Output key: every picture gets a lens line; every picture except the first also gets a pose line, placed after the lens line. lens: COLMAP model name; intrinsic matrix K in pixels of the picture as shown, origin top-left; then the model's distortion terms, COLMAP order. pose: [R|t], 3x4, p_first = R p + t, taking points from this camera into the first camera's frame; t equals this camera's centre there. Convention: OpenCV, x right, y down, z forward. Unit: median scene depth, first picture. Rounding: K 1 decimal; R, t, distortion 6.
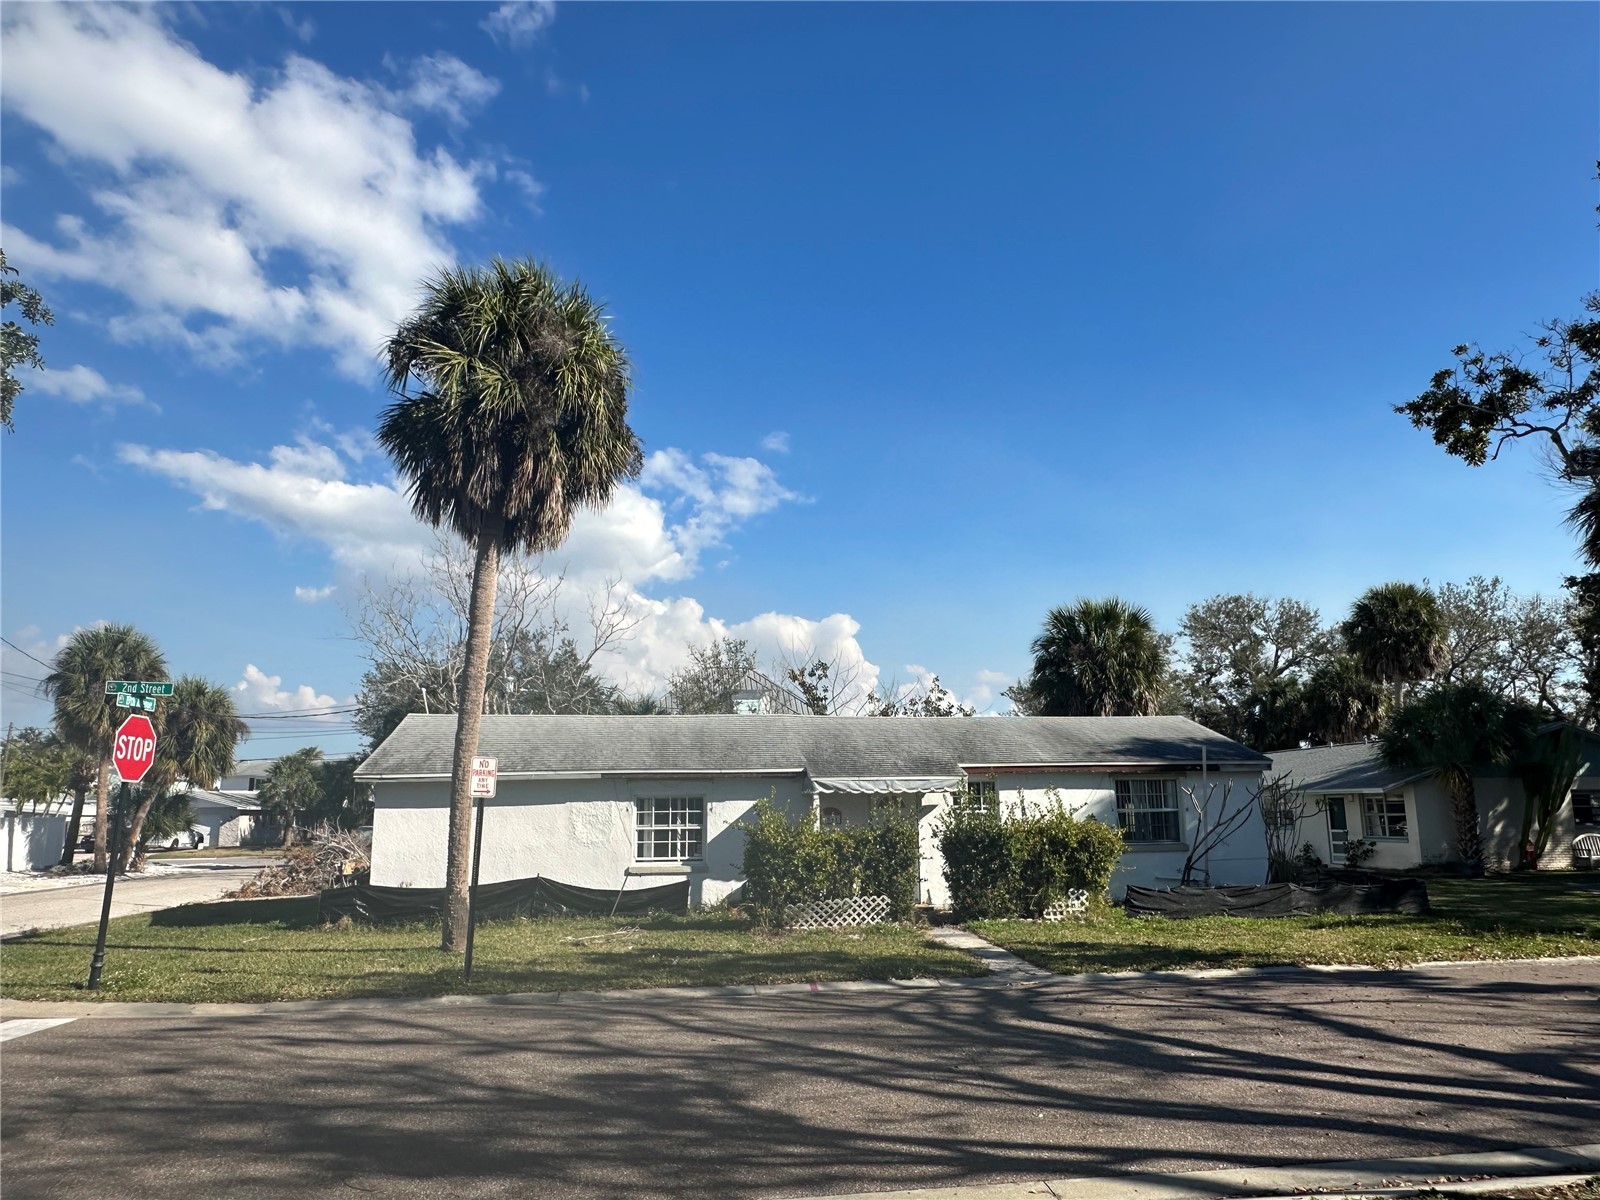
lens RADIAL K [[1047.5, 0, 800.0], [0, 1047.5, 600.0], [0, 0, 1]] dist [-0.001429, 0.000437]
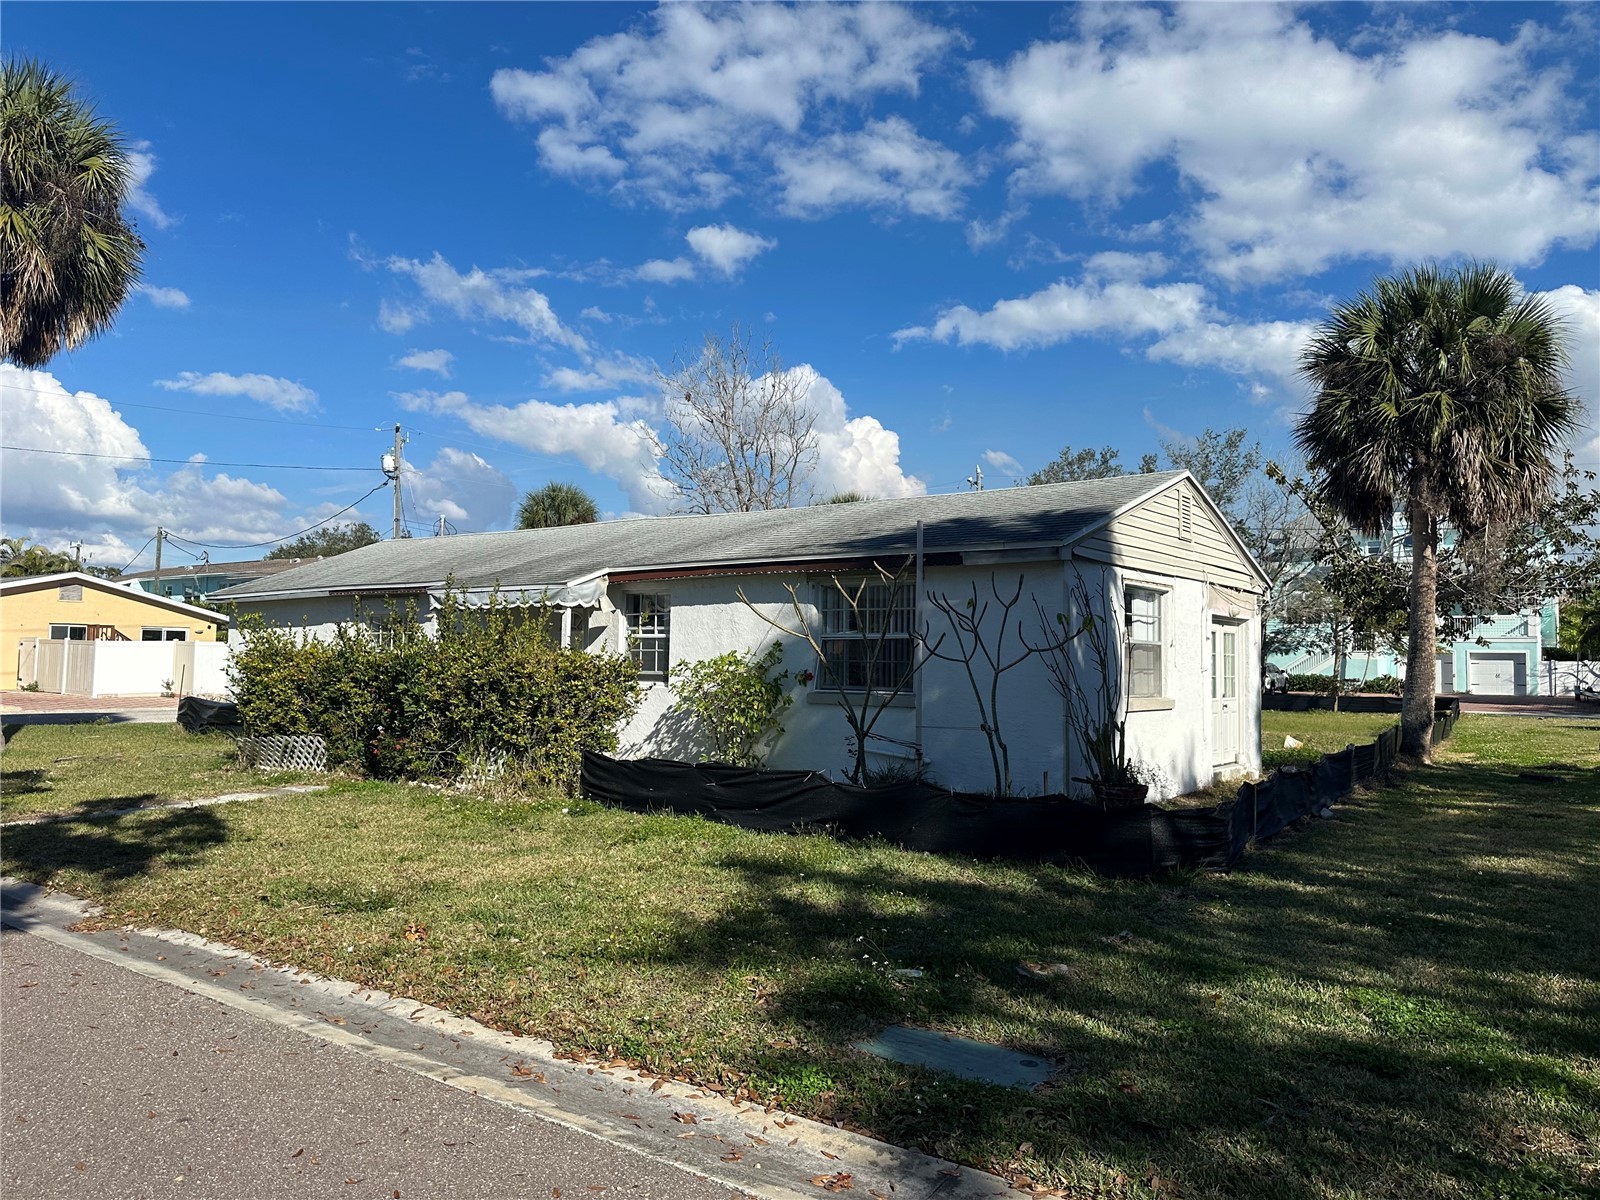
lens RADIAL K [[1123.5, 0, 774.4], [0, 1123.5, 598.4], [0, 0, 1]] dist [0.047974, -0.049577]
pose [[0.725092, -0.016037, -0.688465, 0.926265], [0.117588, 0.987930, 0.100830, 0.142383], [0.678539, -0.154066, 0.718226, 0.668196]]
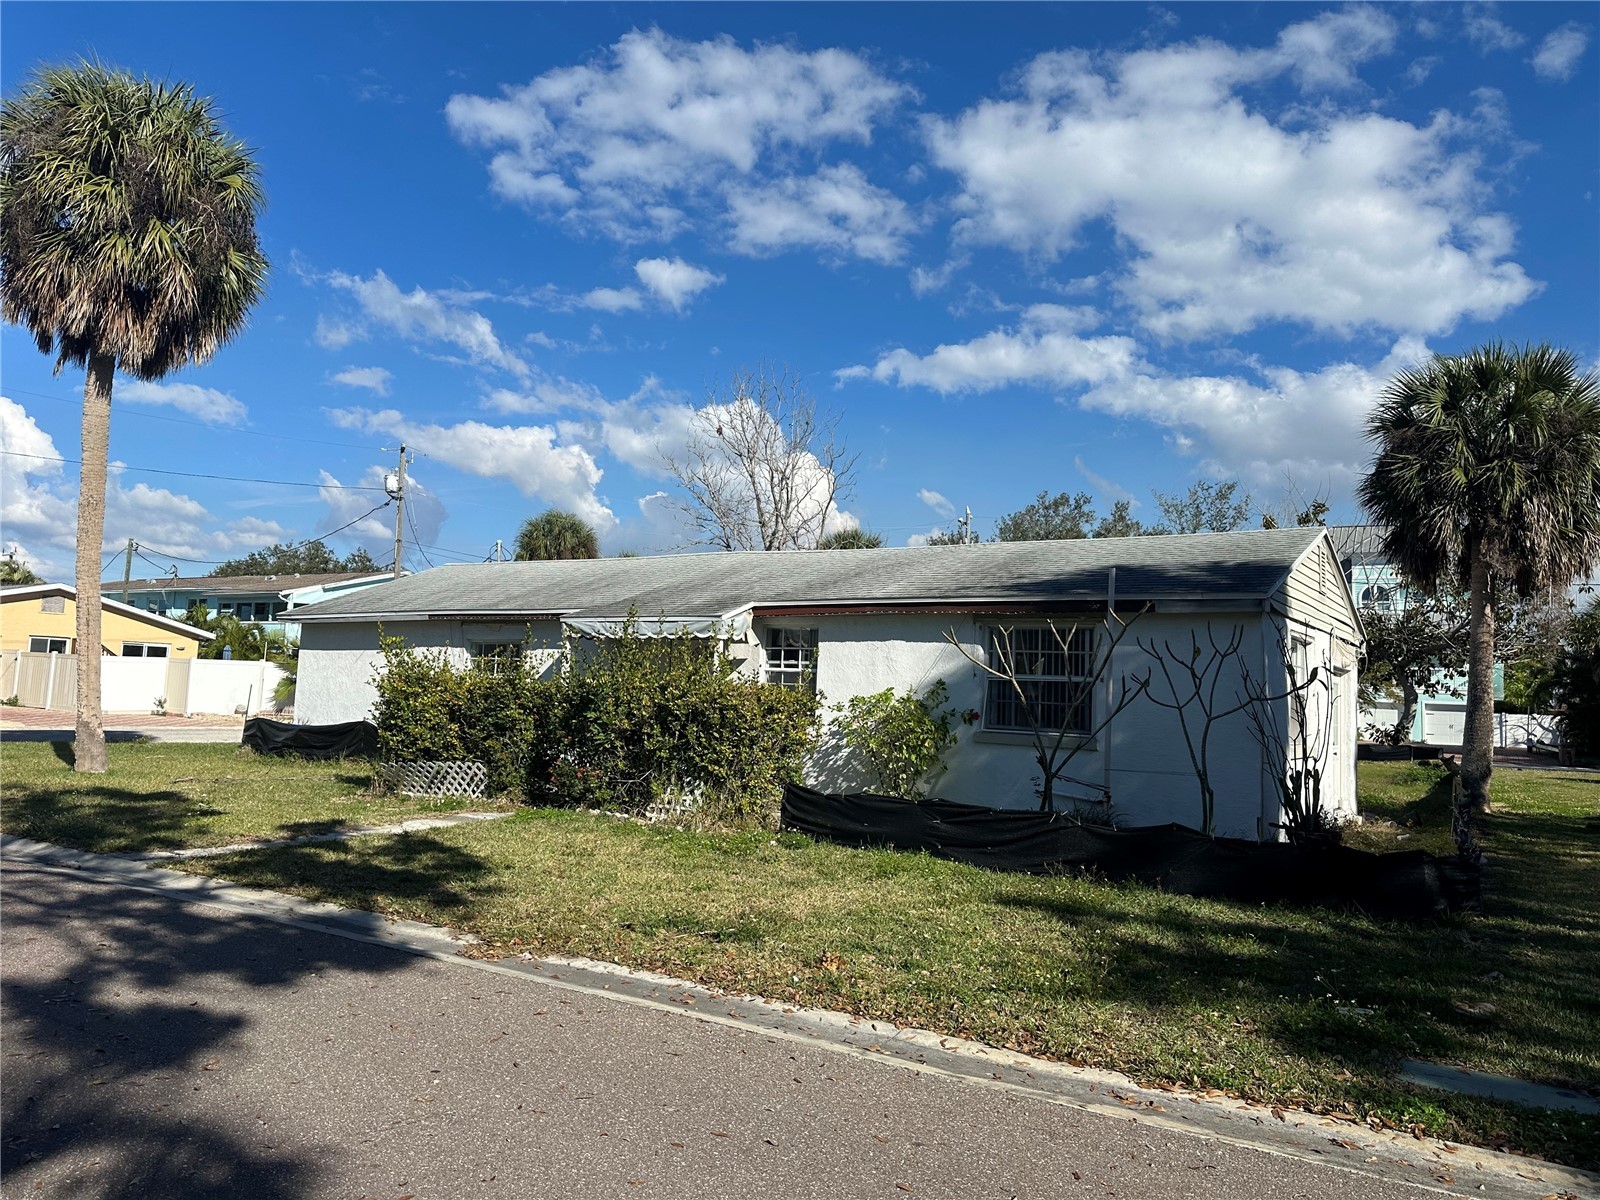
lens RADIAL K [[1121.8, 0, 774.1], [0, 1121.8, 576.4], [0, 0, 1]] dist [0.072977, -0.102875]
pose [[0.767934, -0.023732, -0.640090, 0.804607], [0.081047, 0.994882, 0.060347, 0.118128], [0.635381, -0.098220, 0.765926, 0.535873]]
